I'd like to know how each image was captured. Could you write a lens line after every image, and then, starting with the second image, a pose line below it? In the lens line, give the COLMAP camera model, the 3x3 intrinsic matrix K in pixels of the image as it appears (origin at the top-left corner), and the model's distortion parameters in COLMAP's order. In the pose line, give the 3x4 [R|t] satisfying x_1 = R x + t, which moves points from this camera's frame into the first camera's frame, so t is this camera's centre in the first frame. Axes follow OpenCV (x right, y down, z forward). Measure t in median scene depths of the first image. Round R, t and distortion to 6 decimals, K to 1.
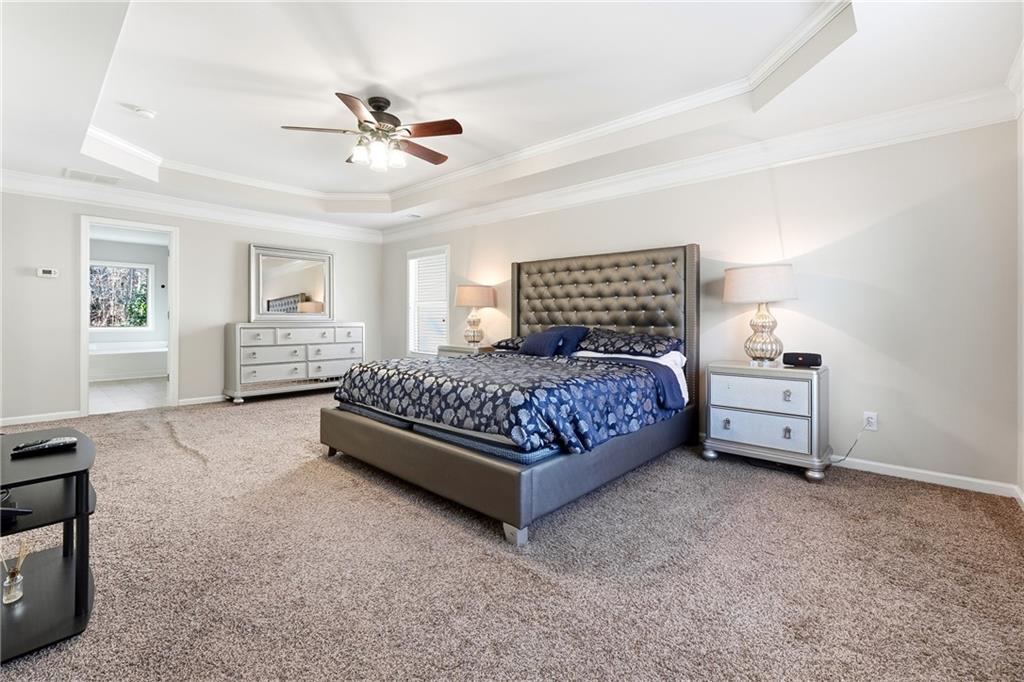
lens RADIAL K [[439.2, 0, 510.7], [0, 439.2, 319.4], [0, 0, 1]] dist [-0.013502, 0.000391]
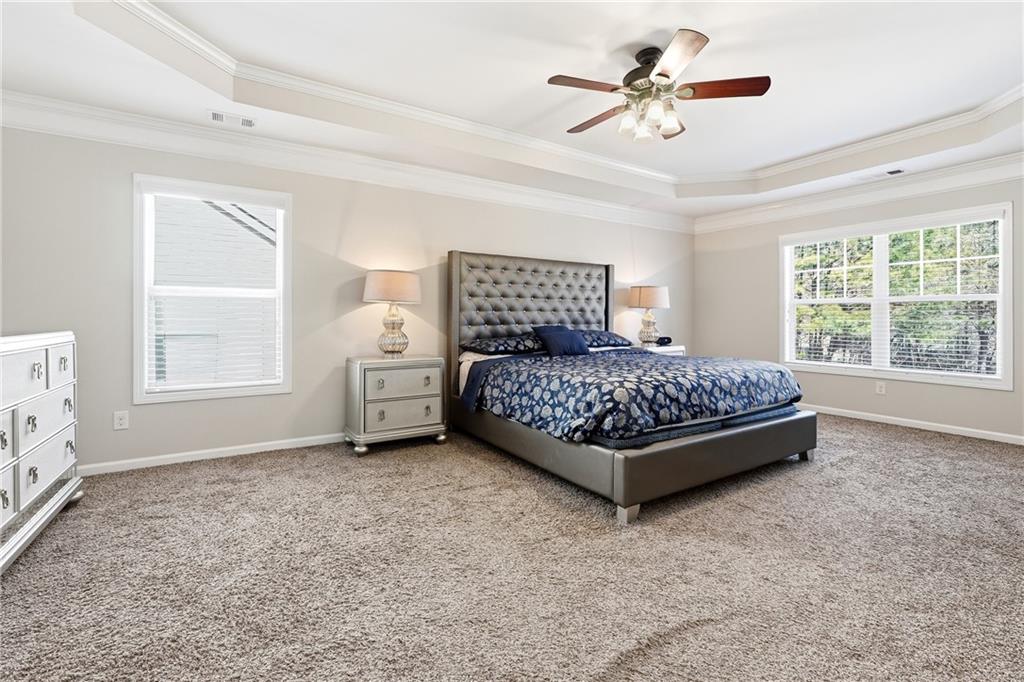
lens RADIAL K [[439.2, 0, 510.7], [0, 439.2, 319.4], [0, 0, 1]] dist [-0.013502, 0.000391]
pose [[0.279180, -0.004875, 0.960227, -0.819866], [-0.000325, 0.999987, 0.005172, -0.004813], [-0.960239, -0.001756, 0.279174, 0.720697]]
